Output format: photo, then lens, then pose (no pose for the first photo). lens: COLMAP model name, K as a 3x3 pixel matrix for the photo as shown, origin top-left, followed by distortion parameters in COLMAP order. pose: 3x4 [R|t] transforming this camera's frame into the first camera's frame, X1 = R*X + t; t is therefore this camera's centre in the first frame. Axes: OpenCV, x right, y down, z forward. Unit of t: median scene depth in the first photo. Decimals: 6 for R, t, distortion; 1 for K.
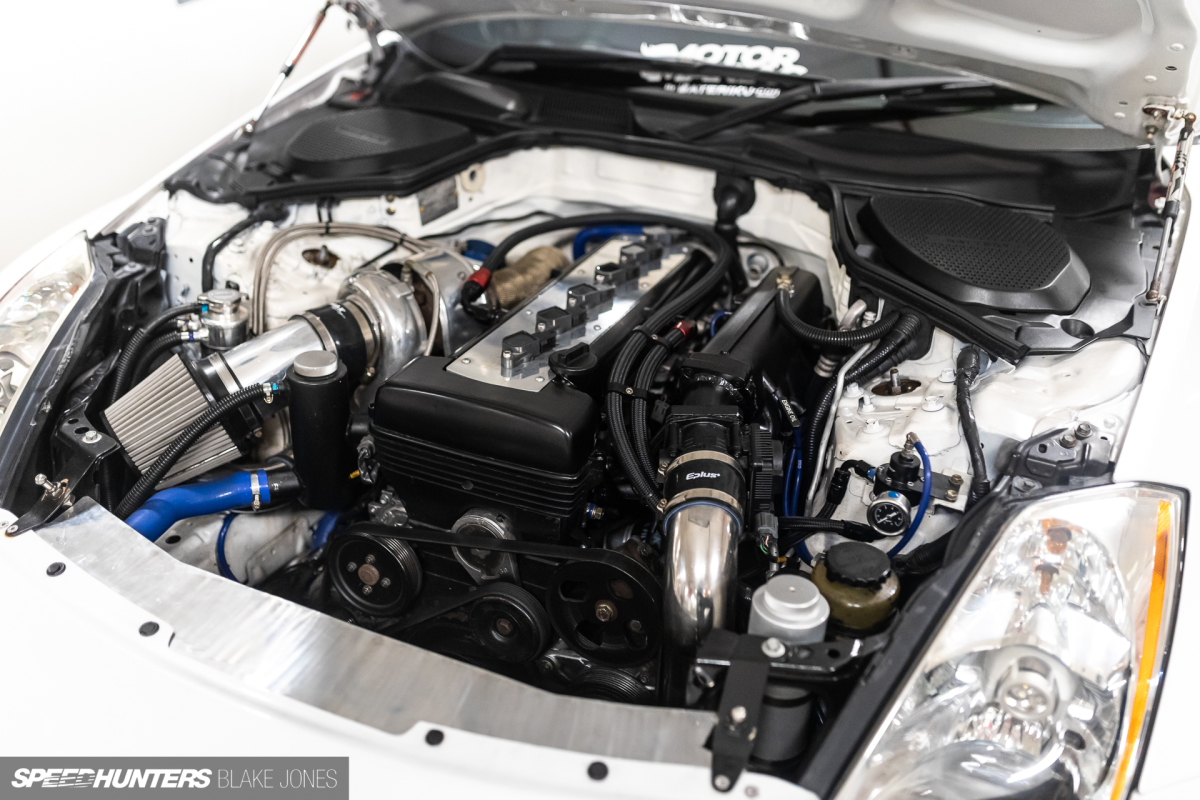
lens RADIAL K [[1153.2, 0, 600.0], [0, 1153.2, 400.0], [0, 0, 1]] dist [0.001704, -0.002501]
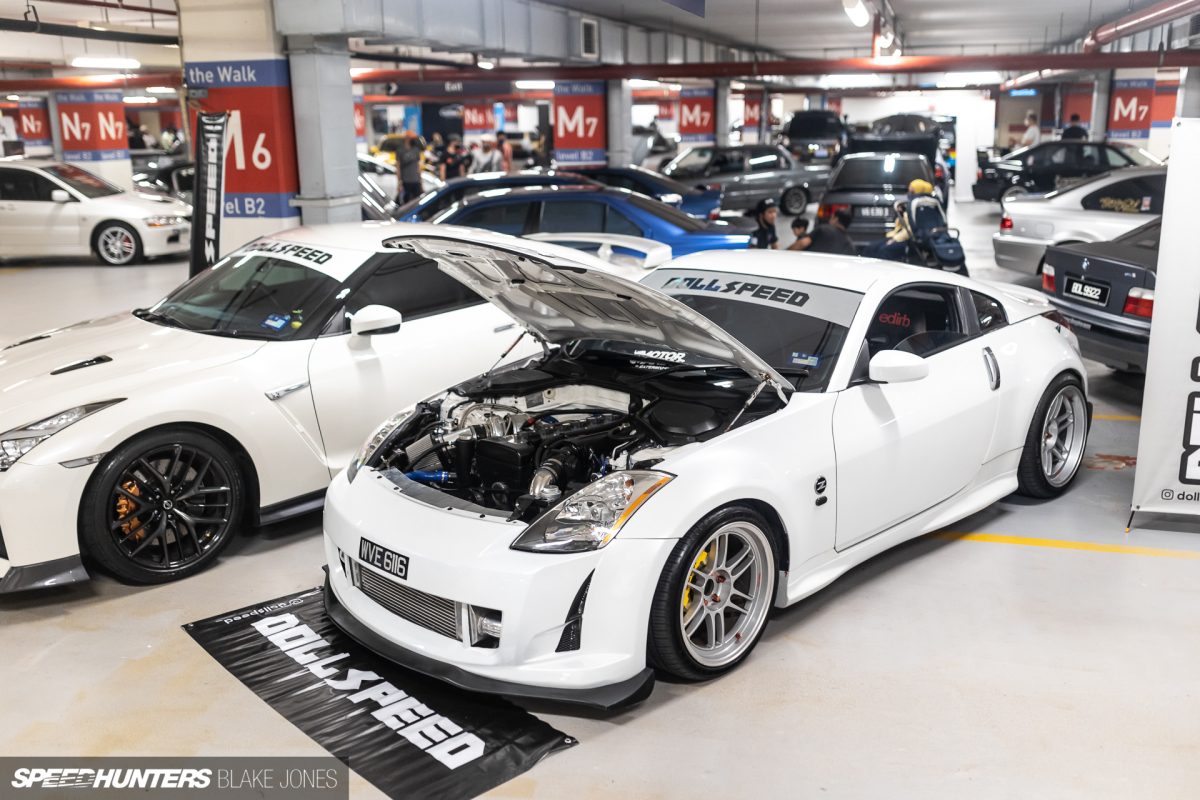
lens RADIAL K [[1153.2, 0, 600.0], [0, 1153.2, 400.0], [0, 0, 1]] dist [0.001704, -0.002501]
pose [[0.926000, 0.043083, -0.375057, 1.049484], [-0.145163, 0.957722, -0.248388, 0.494828], [0.348499, 0.284452, 0.893105, -1.425435]]
